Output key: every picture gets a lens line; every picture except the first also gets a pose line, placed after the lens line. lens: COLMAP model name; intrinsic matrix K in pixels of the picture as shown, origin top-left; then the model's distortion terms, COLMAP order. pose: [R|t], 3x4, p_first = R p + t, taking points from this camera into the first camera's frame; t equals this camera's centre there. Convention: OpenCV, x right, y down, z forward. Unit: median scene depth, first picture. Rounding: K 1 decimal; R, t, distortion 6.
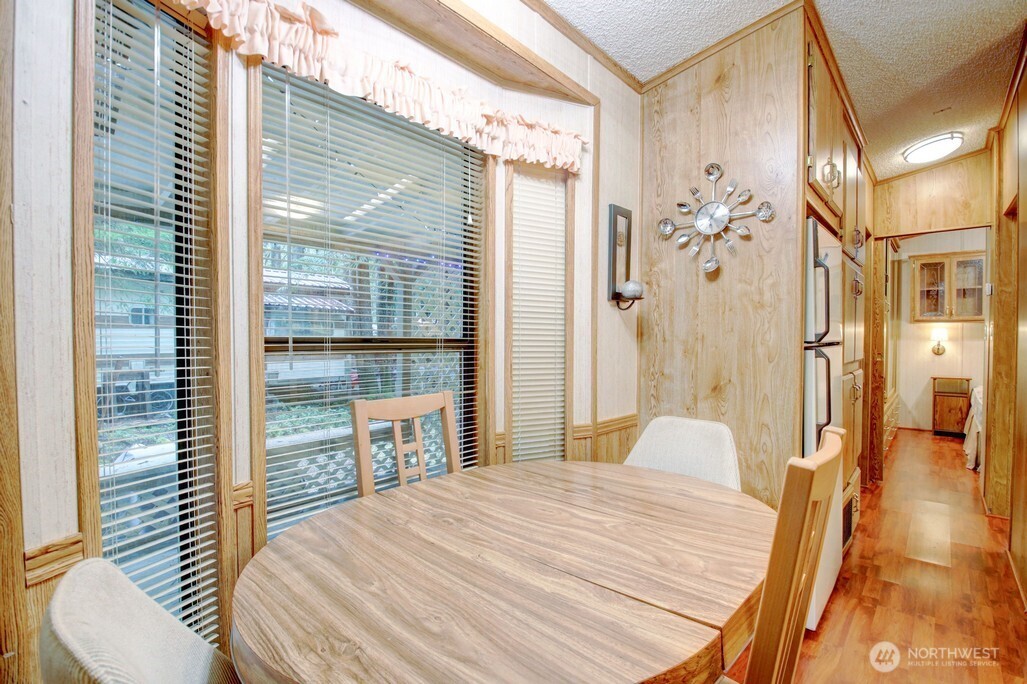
lens RADIAL K [[476.2, 0, 511.6], [0, 476.2, 344.3], [0, 0, 1]] dist [0.030188, -0.038505]
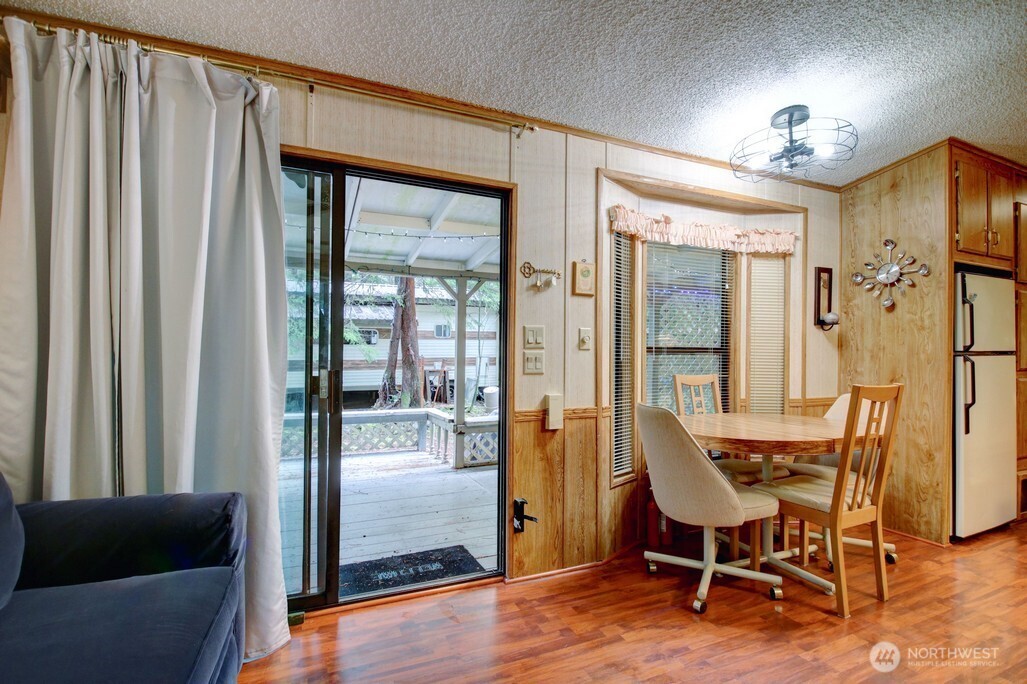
lens RADIAL K [[479.0, 0, 510.3], [0, 479.0, 346.3], [0, 0, 1]] dist [-0.007580, -0.012658]
pose [[0.906901, 0.004752, -0.421318, -0.058244], [-0.011758, 0.999832, -0.014035, 0.017159], [0.421180, 0.017682, 0.906805, -0.974206]]
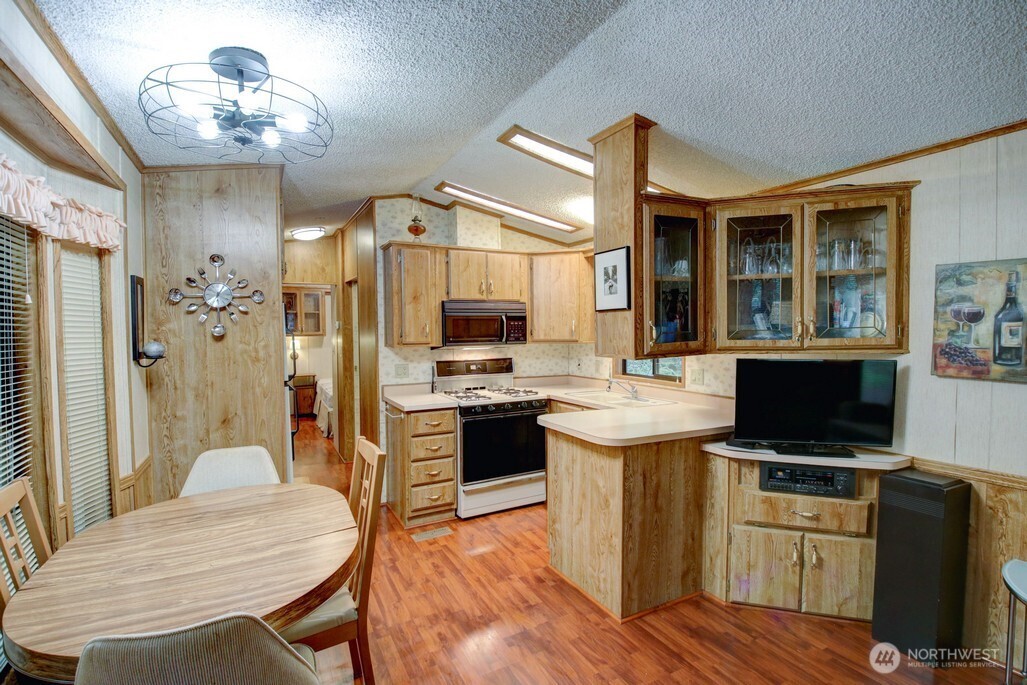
lens RADIAL K [[476.2, 0, 511.6], [0, 476.2, 344.8], [0, 0, 1]] dist [0.030188, -0.038505]
pose [[0.345996, -0.038378, 0.937451, -0.566346], [0.023495, 0.999204, 0.032234, -0.151250], [-0.937942, 0.010873, 0.346623, -0.233335]]
